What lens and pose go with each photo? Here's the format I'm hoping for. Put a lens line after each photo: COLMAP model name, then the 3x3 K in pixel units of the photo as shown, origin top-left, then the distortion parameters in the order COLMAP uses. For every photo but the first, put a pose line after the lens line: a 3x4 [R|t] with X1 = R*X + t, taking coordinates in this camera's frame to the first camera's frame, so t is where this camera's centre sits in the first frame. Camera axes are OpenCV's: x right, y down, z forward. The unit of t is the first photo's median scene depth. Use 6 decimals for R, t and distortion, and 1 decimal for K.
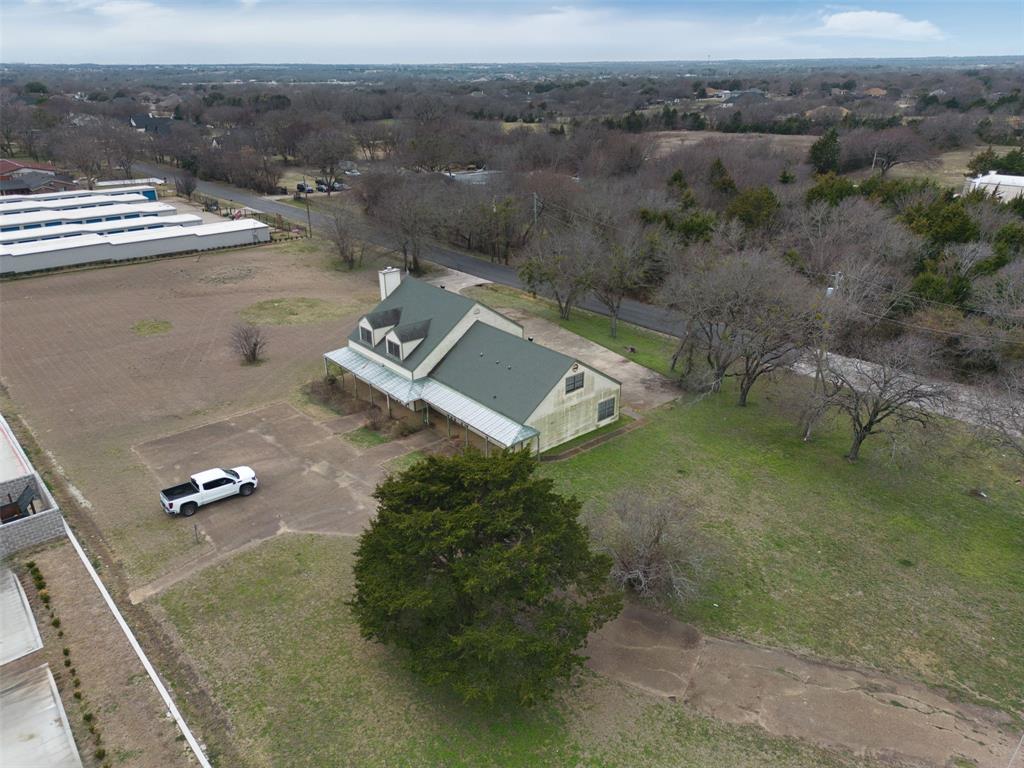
lens RADIAL K [[719.2, 0, 514.9], [0, 719.2, 381.4], [0, 0, 1]] dist [0.039865, -0.010406]
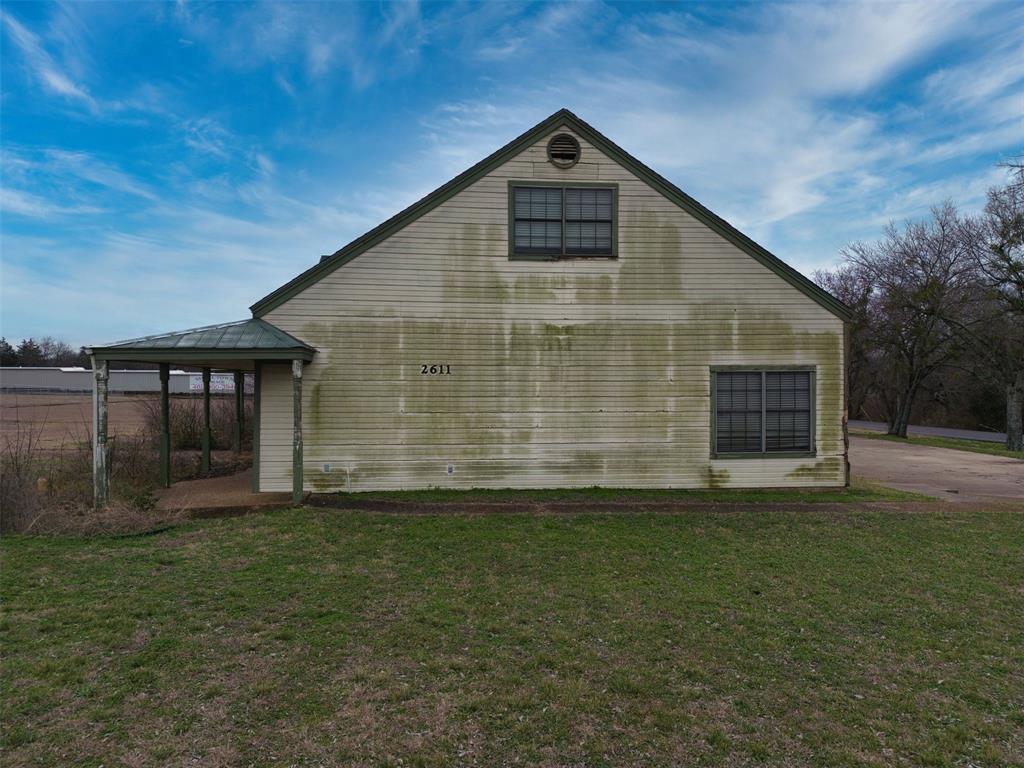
lens RADIAL K [[719.2, 0, 512.5], [0, 719.2, 388.0], [0, 0, 1]] dist [0.039865, -0.010406]
pose [[0.816065, 0.009995, -0.577874, 0.200348], [-0.233277, 0.920486, -0.313509, 0.126008], [0.528791, 0.390648, 0.753508, 0.807110]]
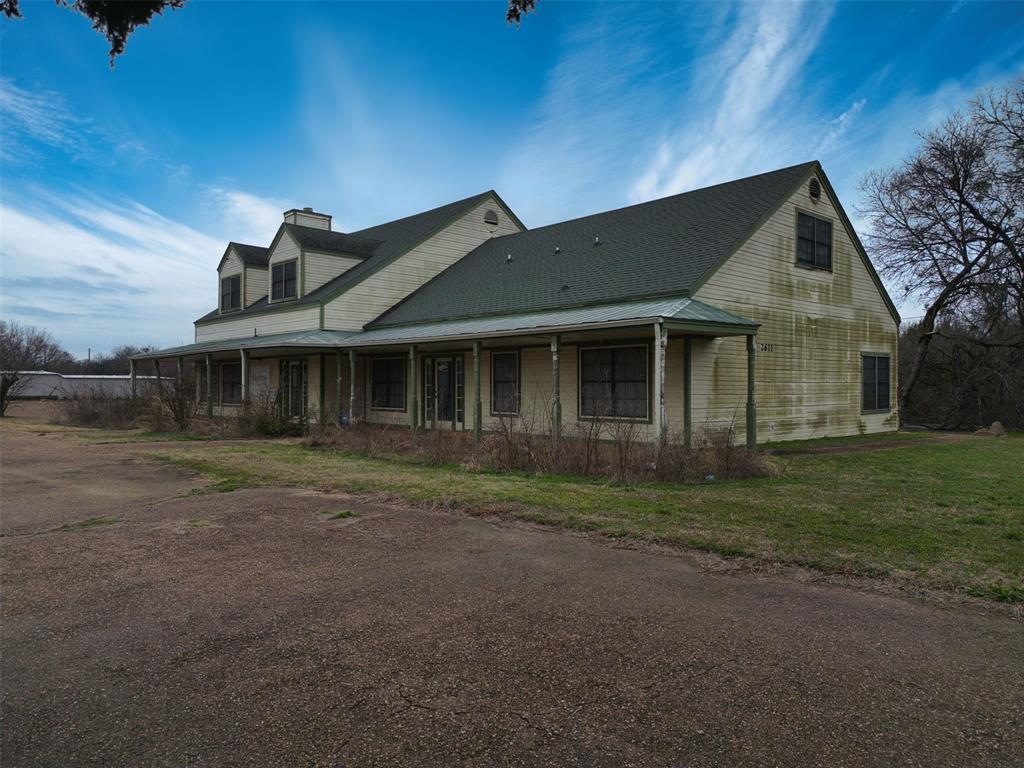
lens RADIAL K [[719.2, 0, 513.7], [0, 719.2, 383.4], [0, 0, 1]] dist [0.039865, -0.010406]
pose [[0.999484, 0.003803, 0.031906, -0.058588], [0.009326, 0.915897, -0.401306, 0.182273], [-0.030748, 0.401396, 0.915388, 0.709083]]
